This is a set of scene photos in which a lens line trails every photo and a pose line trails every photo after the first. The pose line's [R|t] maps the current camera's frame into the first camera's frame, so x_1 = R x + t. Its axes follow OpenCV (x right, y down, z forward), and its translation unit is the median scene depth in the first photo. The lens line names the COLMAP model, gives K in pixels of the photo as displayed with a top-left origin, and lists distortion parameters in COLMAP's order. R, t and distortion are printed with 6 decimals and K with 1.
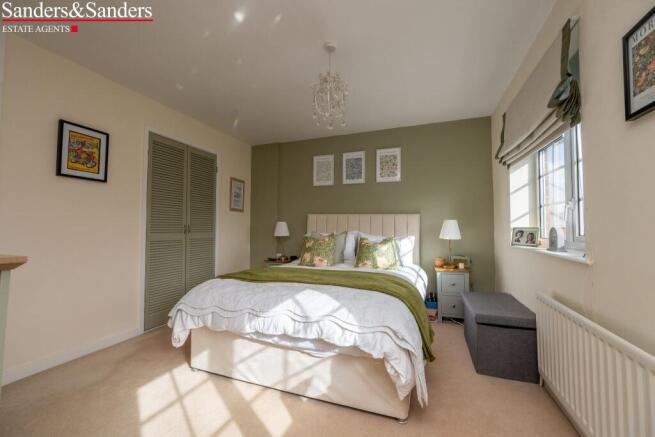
lens RADIAL K [[260.4, 0, 330.4], [0, 260.4, 217.8], [0, 0, 1]] dist [-0.008865, 0.001282]
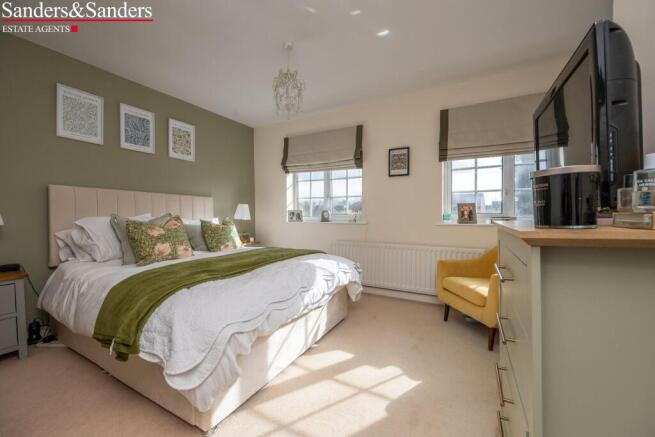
lens RADIAL K [[260.4, 0, 329.7], [0, 260.4, 214.0], [0, 0, 1]] dist [-0.008865, 0.001282]
pose [[0.135990, -0.006005, 0.990692, -0.617396], [-0.040651, 0.999106, 0.011636, 0.021061], [-0.989876, -0.041855, 0.135625, 0.365130]]
